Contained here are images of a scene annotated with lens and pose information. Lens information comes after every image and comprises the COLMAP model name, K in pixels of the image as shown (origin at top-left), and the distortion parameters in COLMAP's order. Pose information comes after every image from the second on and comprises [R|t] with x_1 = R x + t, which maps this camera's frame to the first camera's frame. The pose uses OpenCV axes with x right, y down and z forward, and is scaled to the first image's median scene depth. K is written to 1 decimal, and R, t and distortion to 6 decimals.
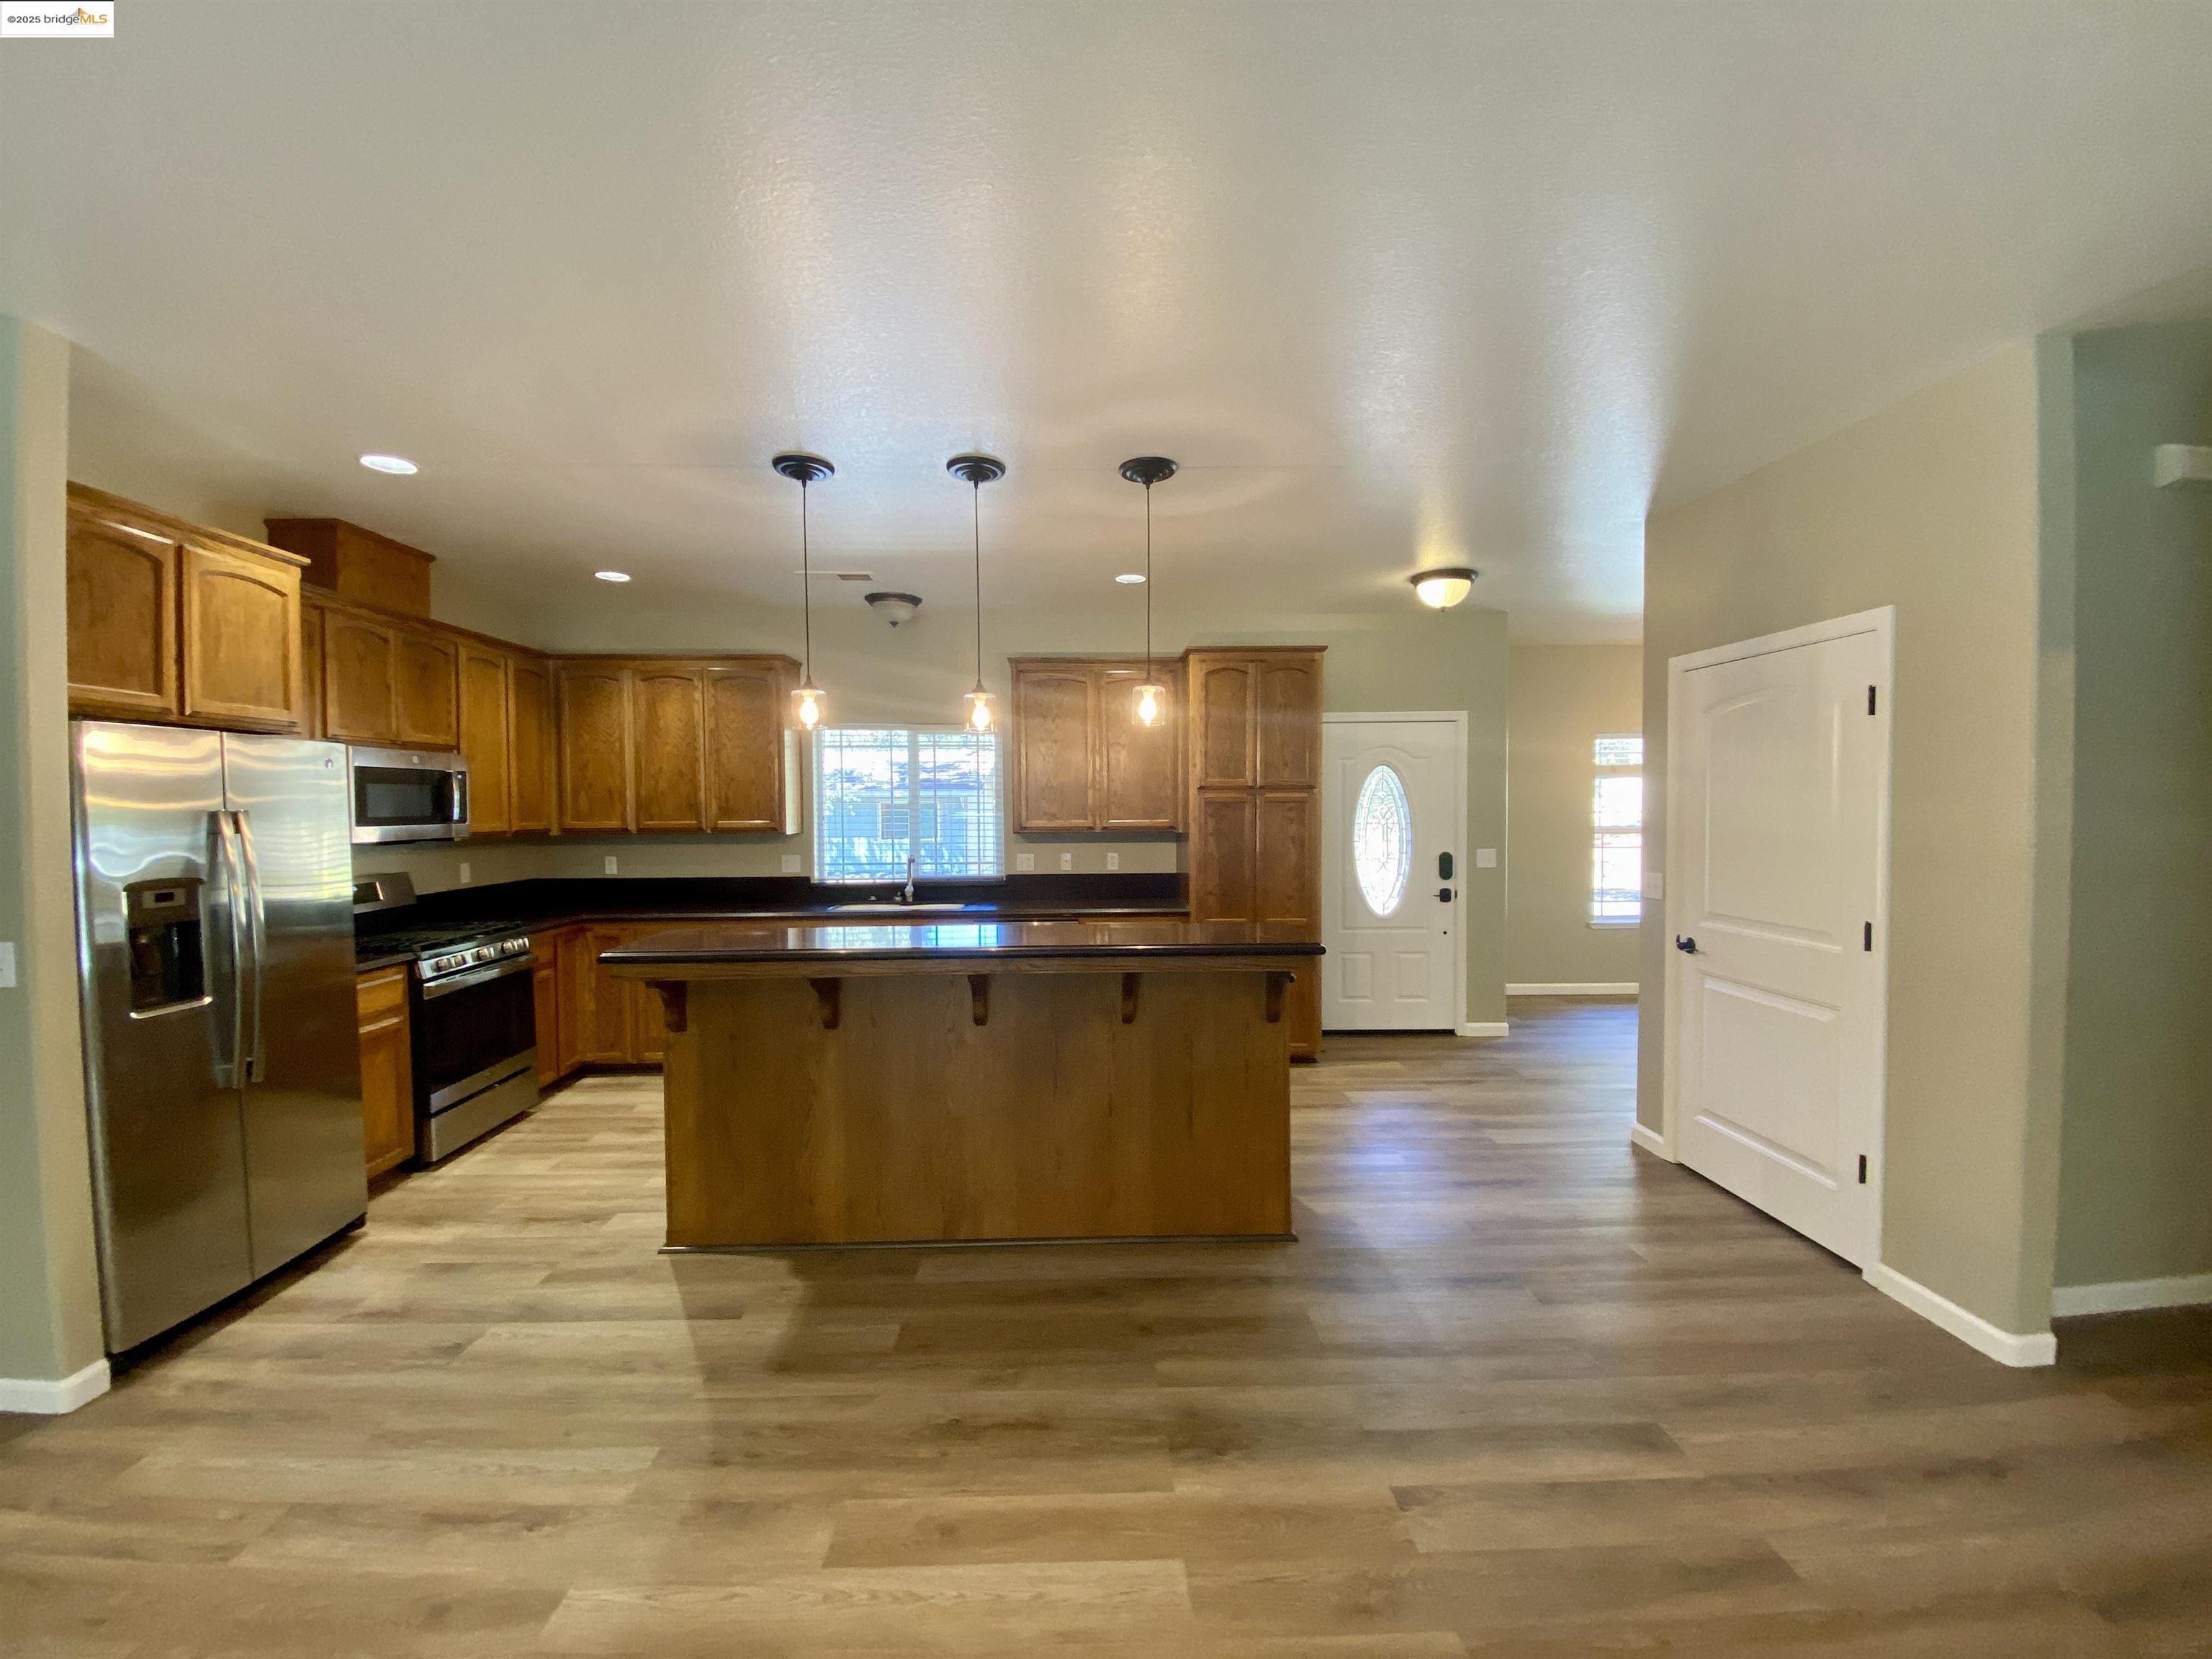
lens RADIAL K [[896.1, 0, 1111.5], [0, 896.1, 831.3], [0, 0, 1]] dist [-0.000664, -0.014171]
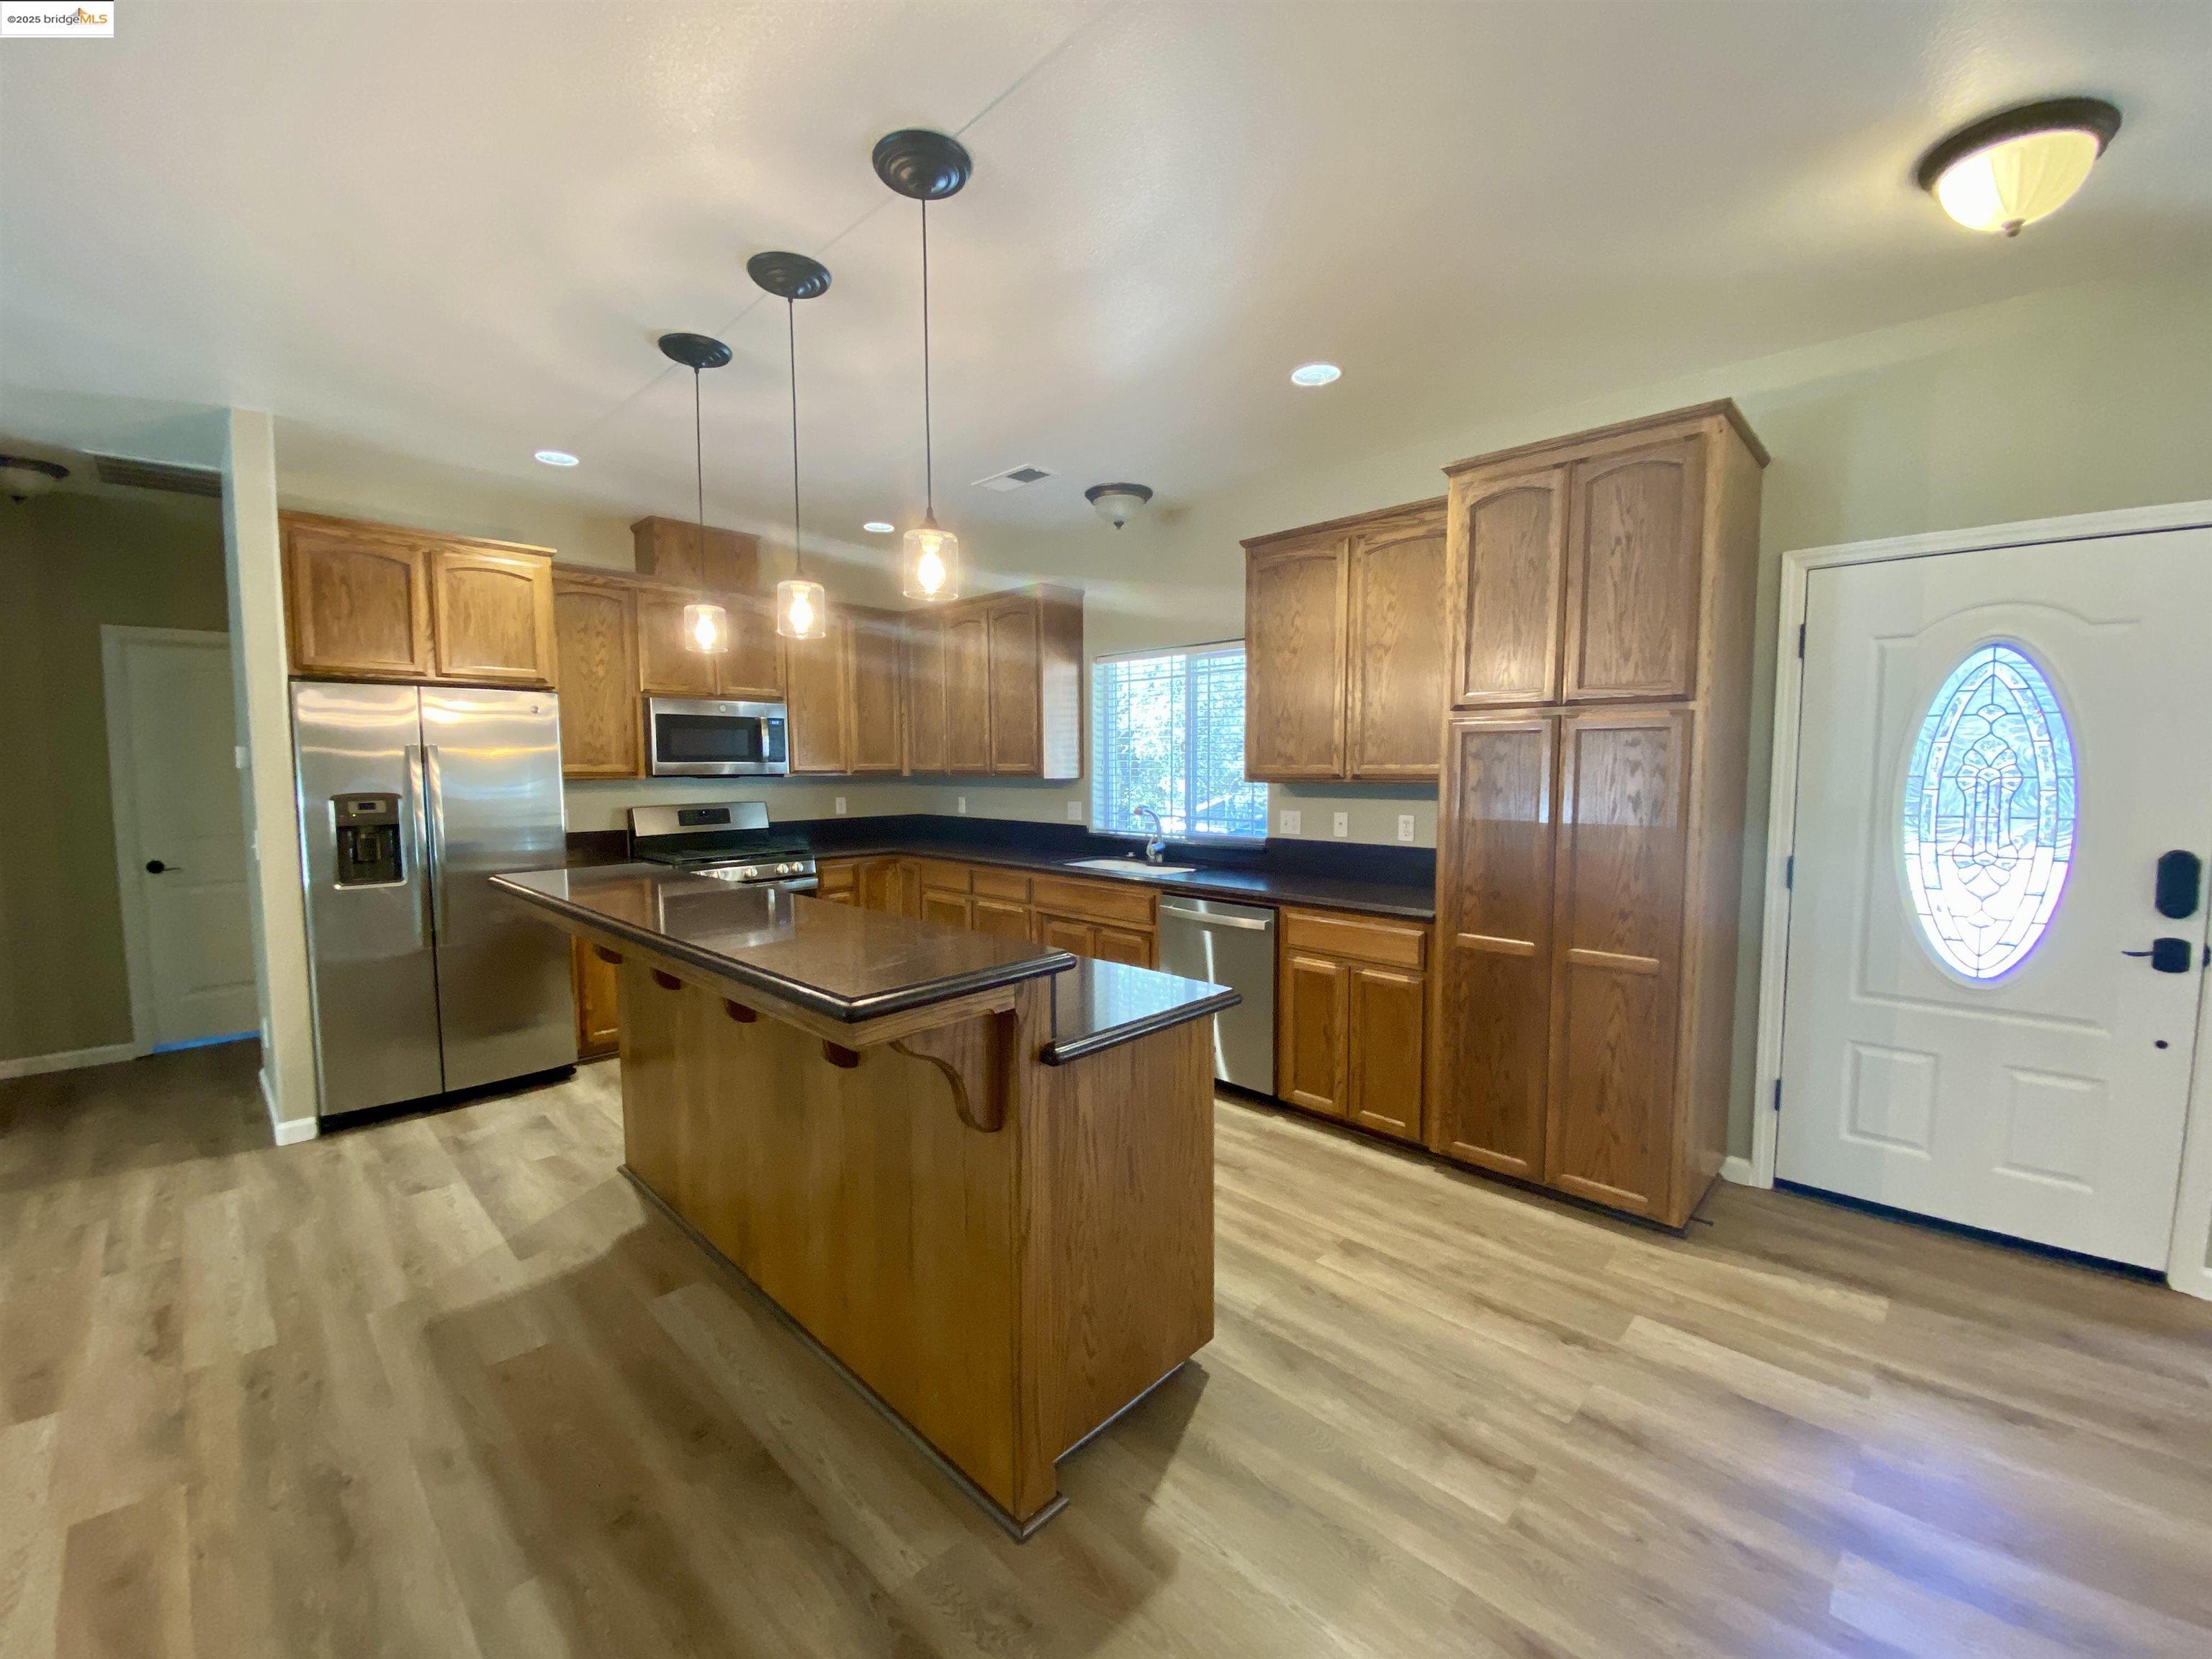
lens RADIAL K [[896.1, 0, 1111.5], [0, 896.1, 831.3], [0, 0, 1]] dist [-0.000664, -0.014171]
pose [[0.685543, 0.058253, -0.725698, 0.374996], [-0.022682, 0.998019, 0.058686, 0.002335], [0.727679, -0.023771, 0.685506, 0.431352]]
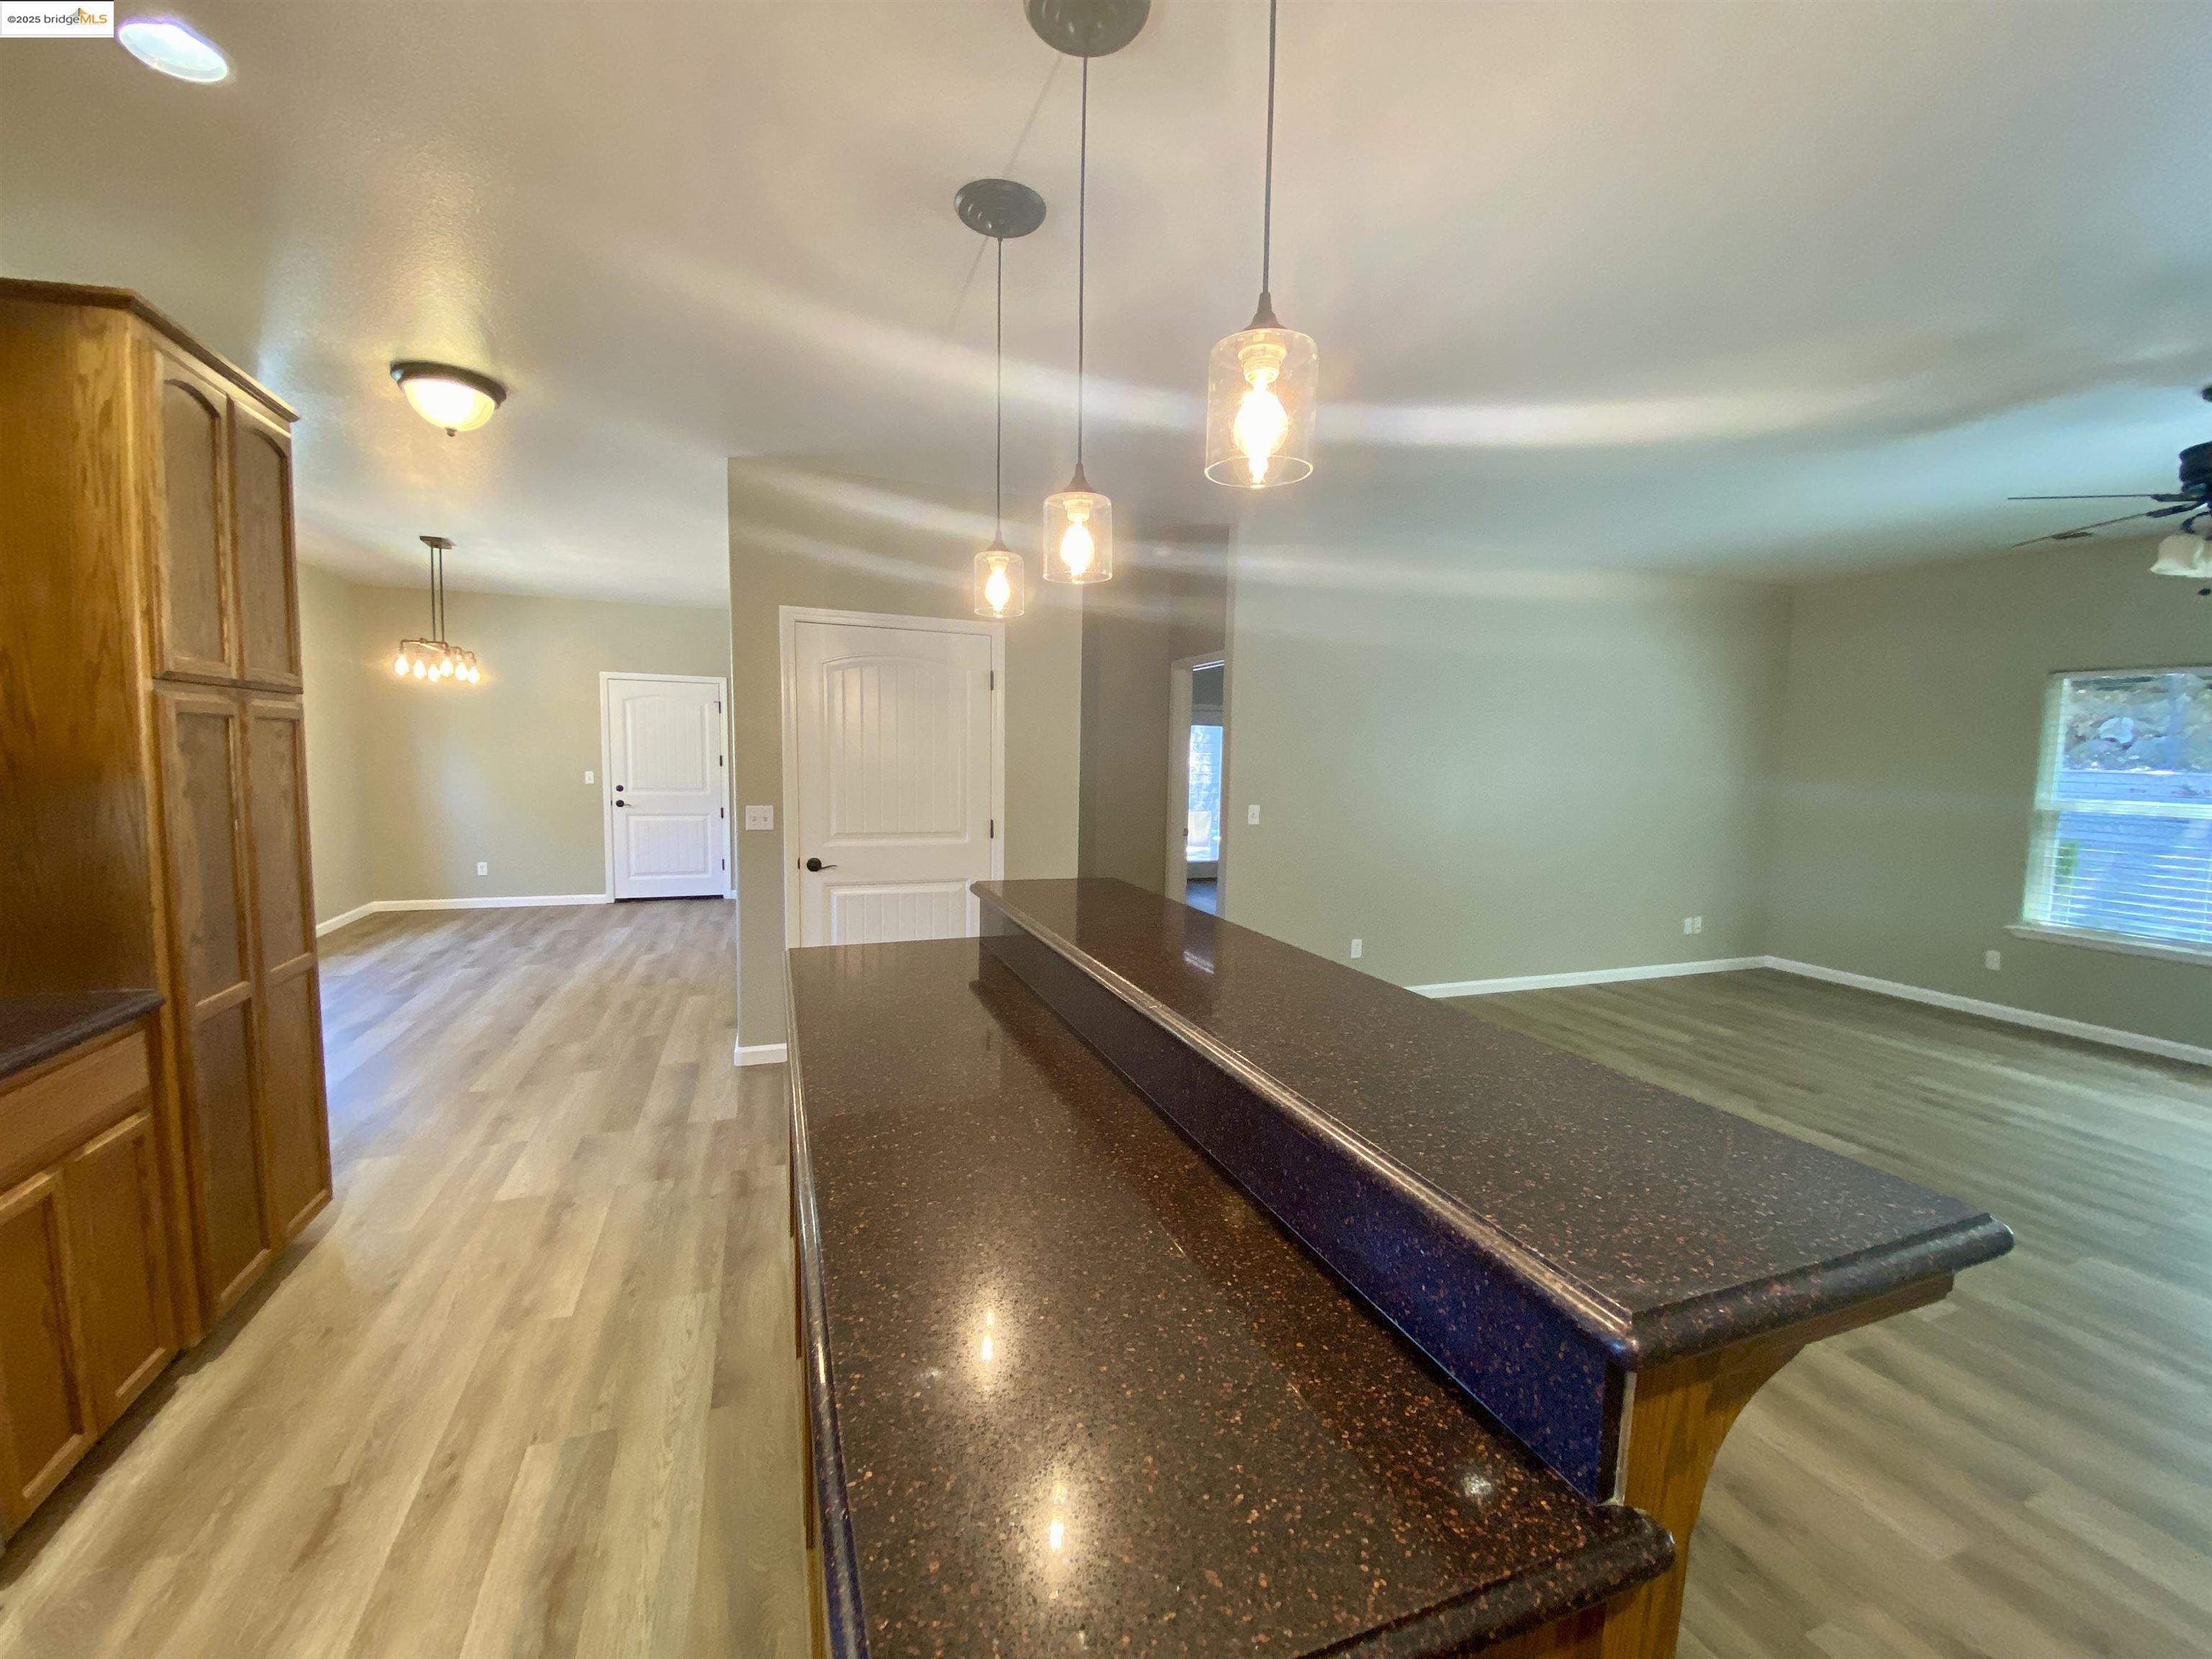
lens RADIAL K [[887.2, 0, 1085.8], [0, 887.2, 832.1], [0, 0, 1]] dist [0.028925, -0.023200]
pose [[-0.288435, -0.087142, 0.953526, -0.389891], [0.014102, 0.995355, 0.095230, -0.012272], [-0.957396, 0.040914, -0.285866, 0.727730]]
